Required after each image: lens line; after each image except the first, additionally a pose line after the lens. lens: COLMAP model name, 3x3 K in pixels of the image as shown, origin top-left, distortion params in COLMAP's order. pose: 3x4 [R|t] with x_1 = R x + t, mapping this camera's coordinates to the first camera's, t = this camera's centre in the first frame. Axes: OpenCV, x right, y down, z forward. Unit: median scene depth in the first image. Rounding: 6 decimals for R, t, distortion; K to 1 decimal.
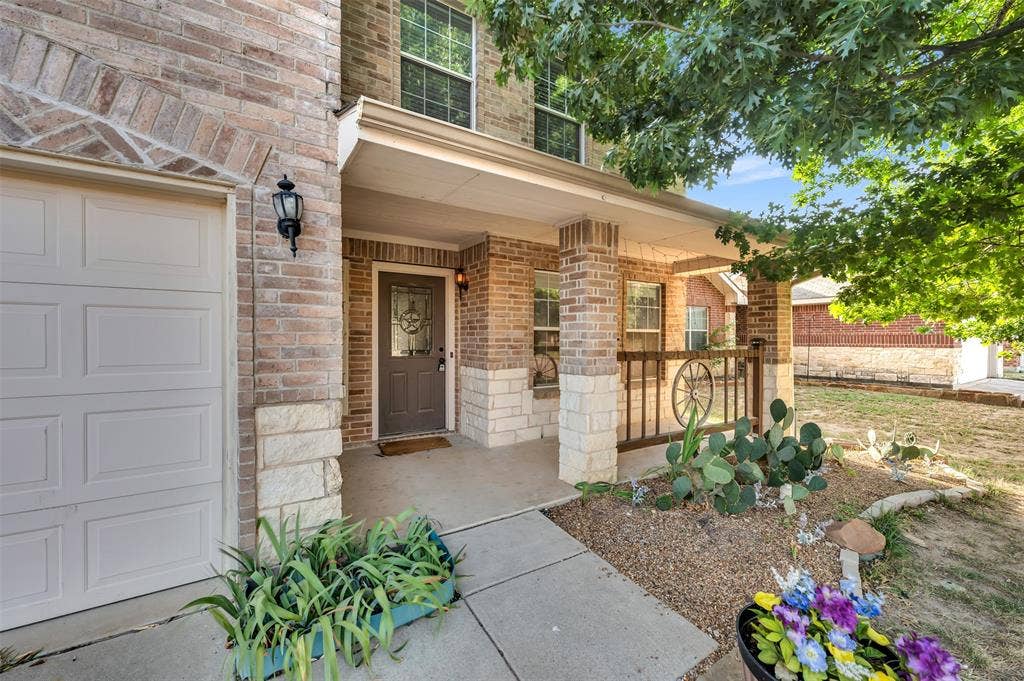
lens RADIAL K [[399.7, 0, 512.0], [0, 399.7, 340.5], [0, 0, 1]] dist [-0.000424, 0.000000]
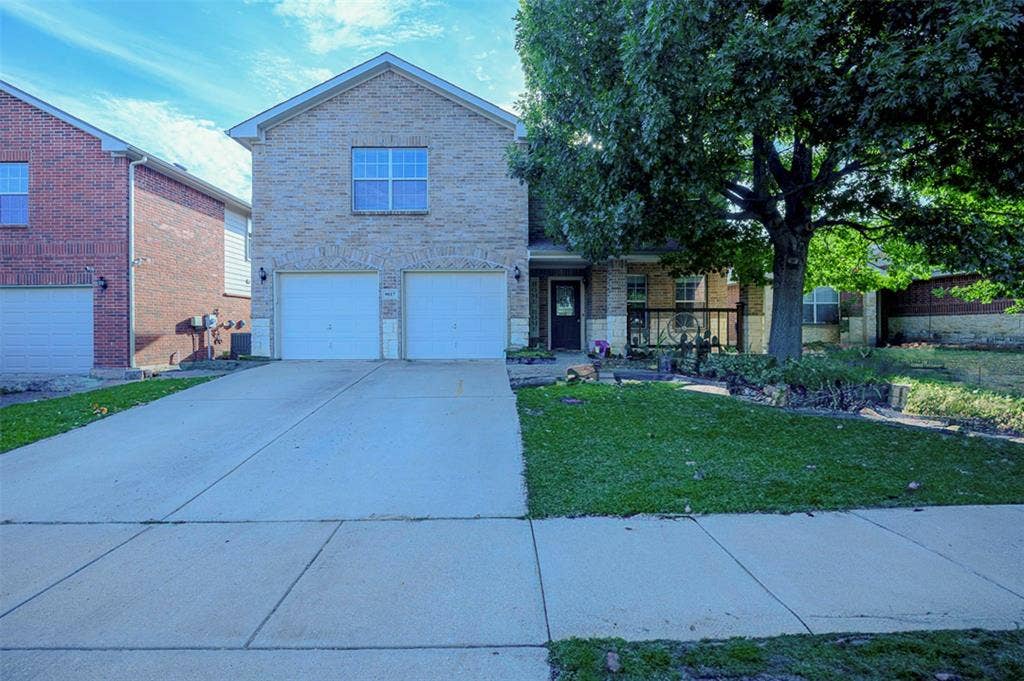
lens RADIAL K [[418.4, 0, 510.4], [0, 418.4, 322.6], [0, 0, 1]] dist [-0.000416, 0.000237]
pose [[0.847057, -0.006780, -0.531458, 0.898139], [0.000041, 0.999919, -0.012690, 0.132802], [0.531501, 0.010728, 0.846989, -1.444512]]
